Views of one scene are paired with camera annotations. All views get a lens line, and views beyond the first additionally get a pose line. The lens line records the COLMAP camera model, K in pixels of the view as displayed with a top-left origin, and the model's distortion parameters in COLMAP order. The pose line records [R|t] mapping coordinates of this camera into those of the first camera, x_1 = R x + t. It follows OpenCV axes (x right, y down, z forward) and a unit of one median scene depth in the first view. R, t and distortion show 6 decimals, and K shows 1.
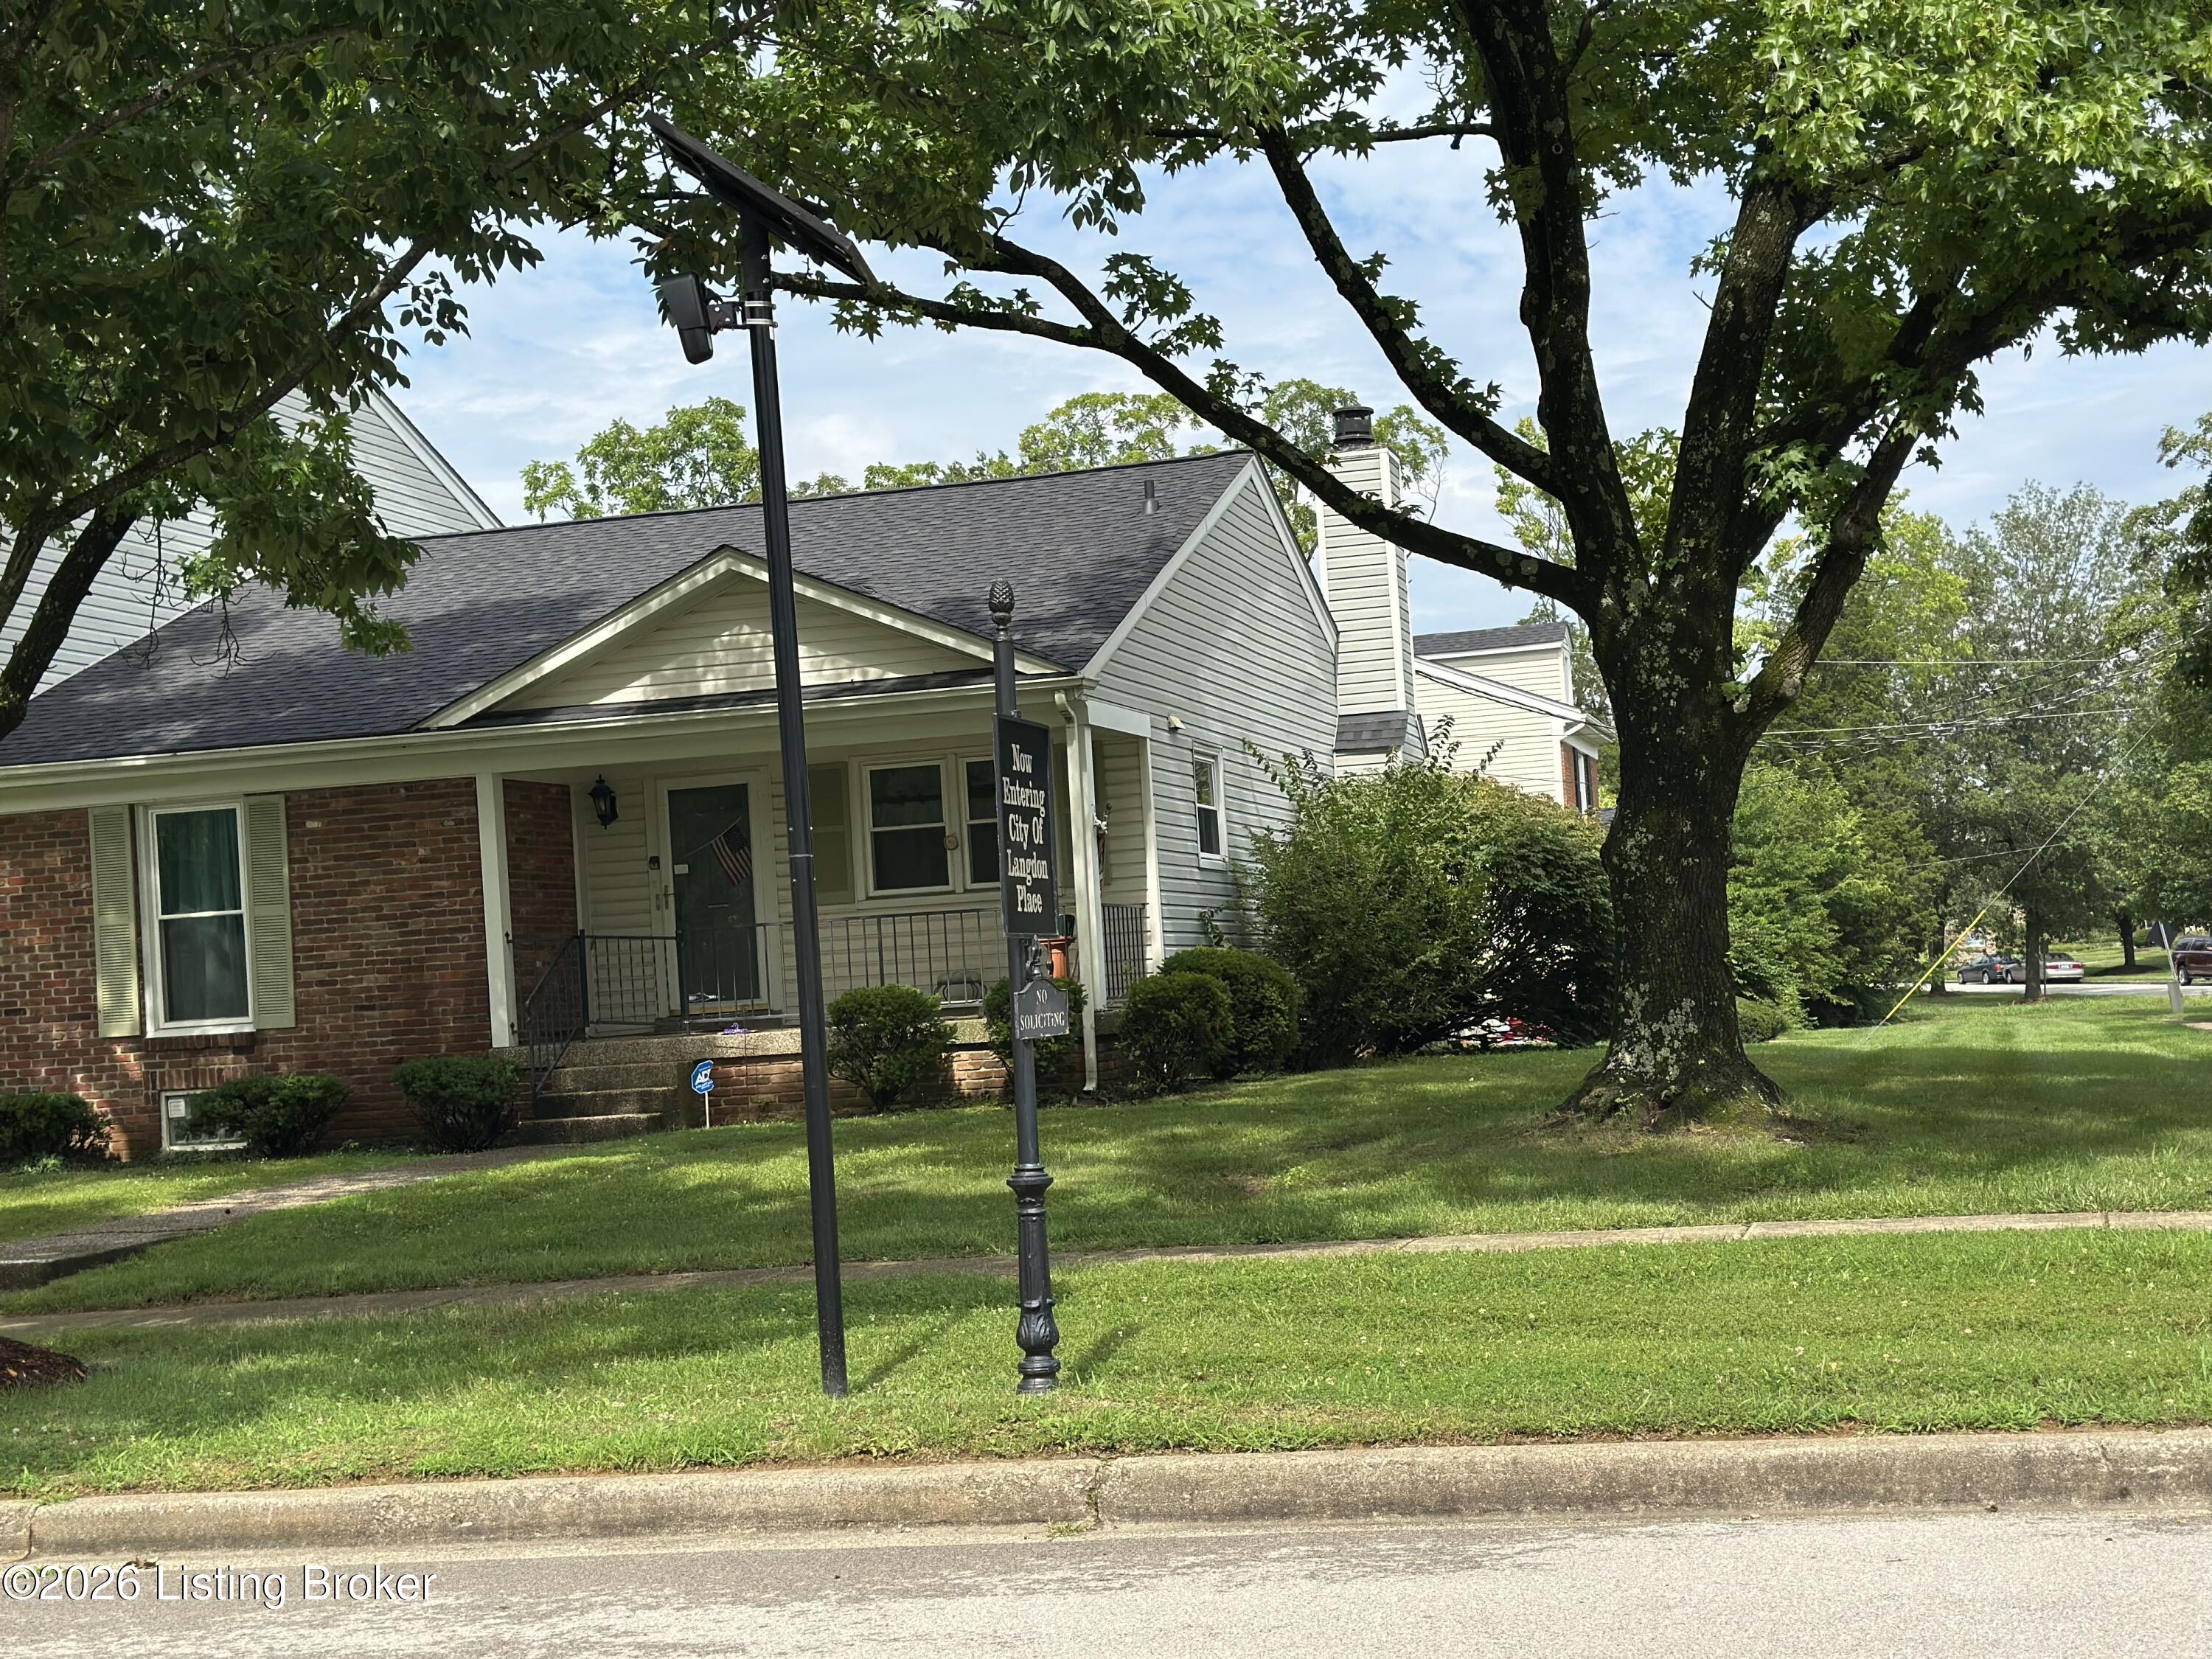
lens RADIAL K [[3047.9, 0, 1106.0], [0, 3047.9, 829.5], [0, 0, 1]] dist [0.106241, -0.064614]
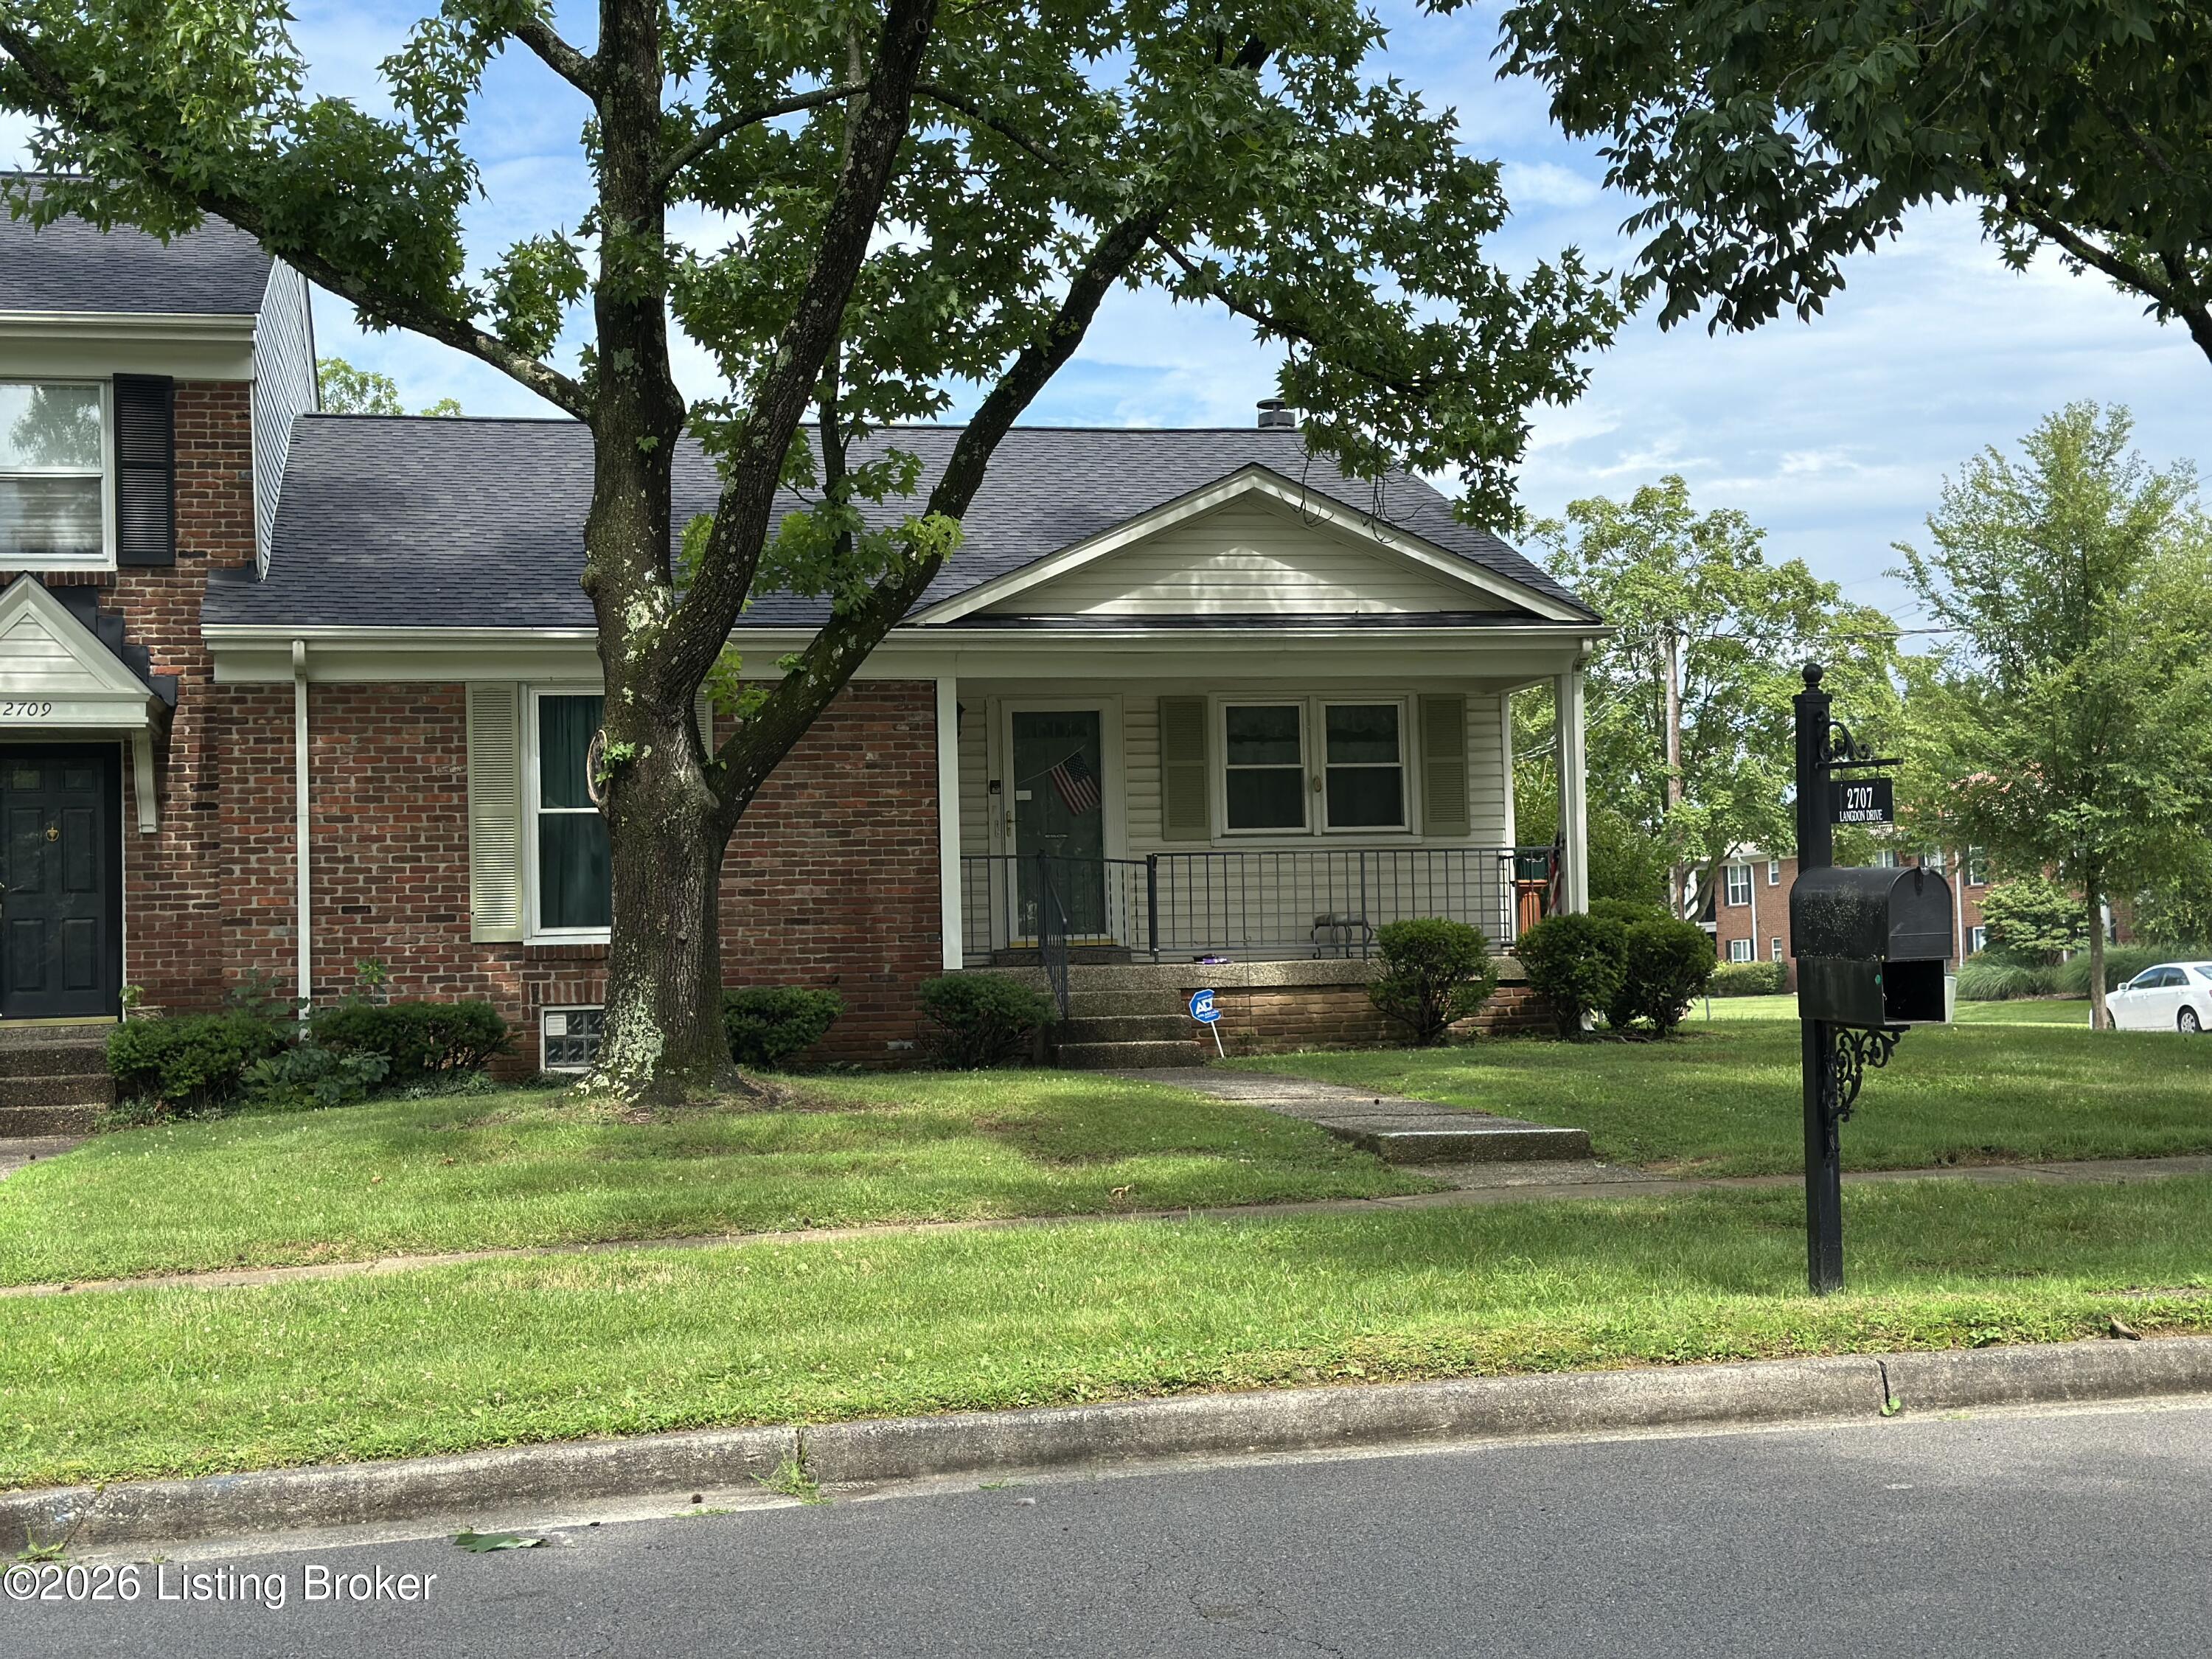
lens RADIAL K [[3047.9, 0, 1106.0], [0, 3047.9, 829.5], [0, 0, 1]] dist [0.106241, -0.064614]
pose [[0.898135, 0.058283, 0.435840, -0.556630], [-0.051958, 0.998300, -0.026428, 0.049787], [-0.436639, 0.001091, 0.899636, 0.135029]]
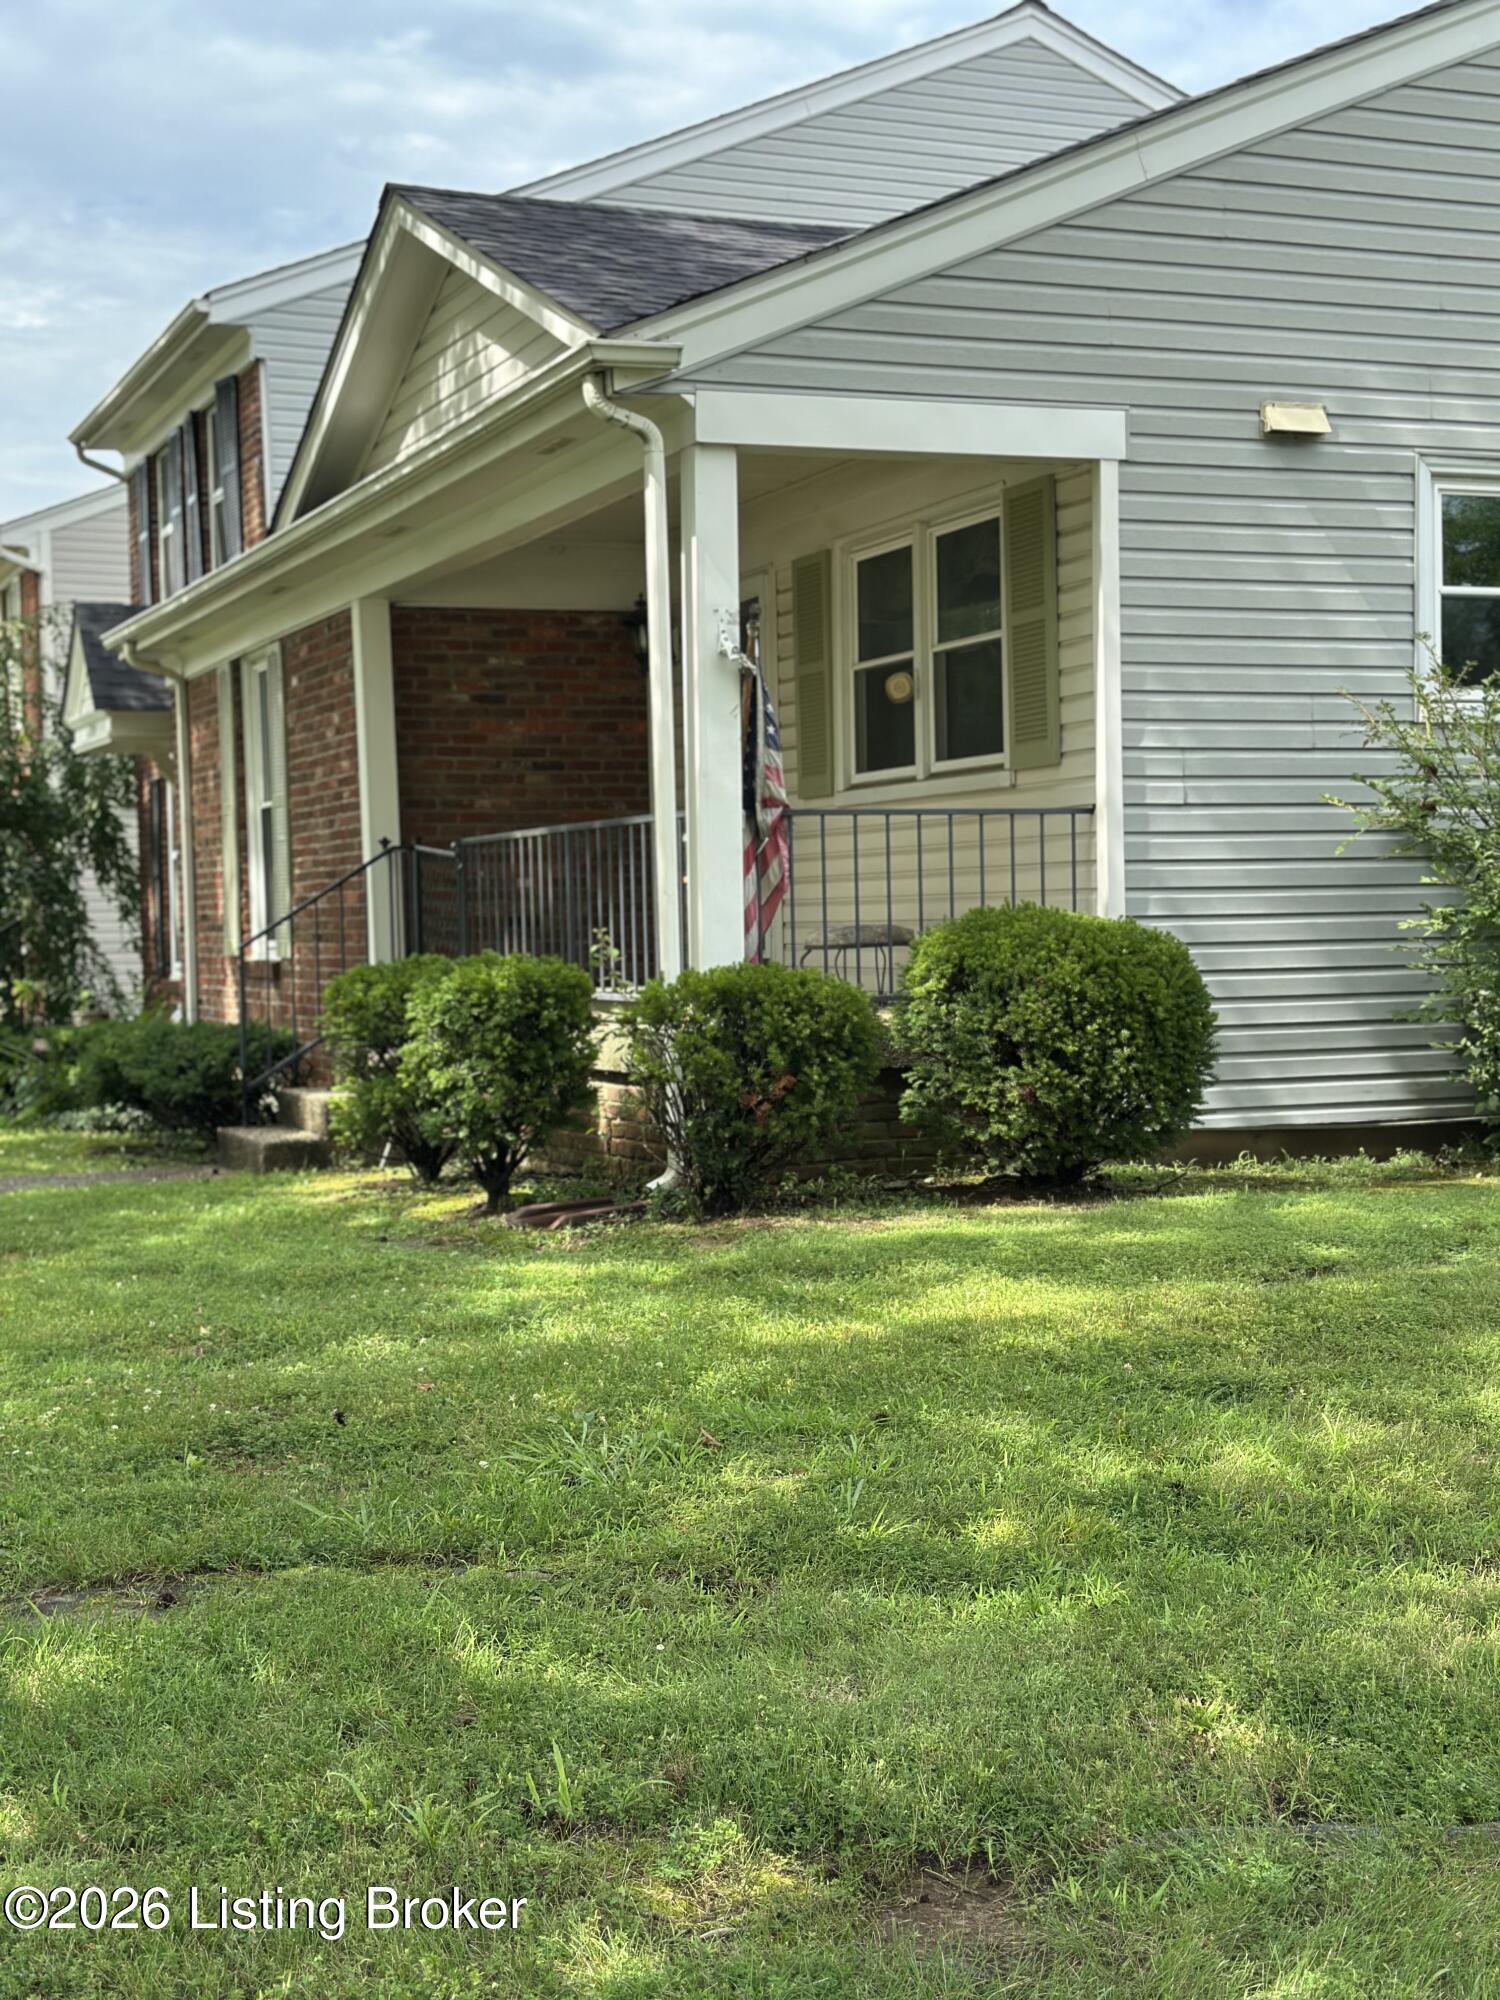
lens RADIAL K [[2755.8, 0, 750.0], [0, 2755.8, 1000.0], [0, 0, 1]] dist [0.106241, -0.064614]
pose [[0.599527, 0.070892, -0.797208, 0.337026], [0.022394, 0.994194, 0.105250, 0.007229], [0.800041, -0.080953, 0.594459, 0.693077]]
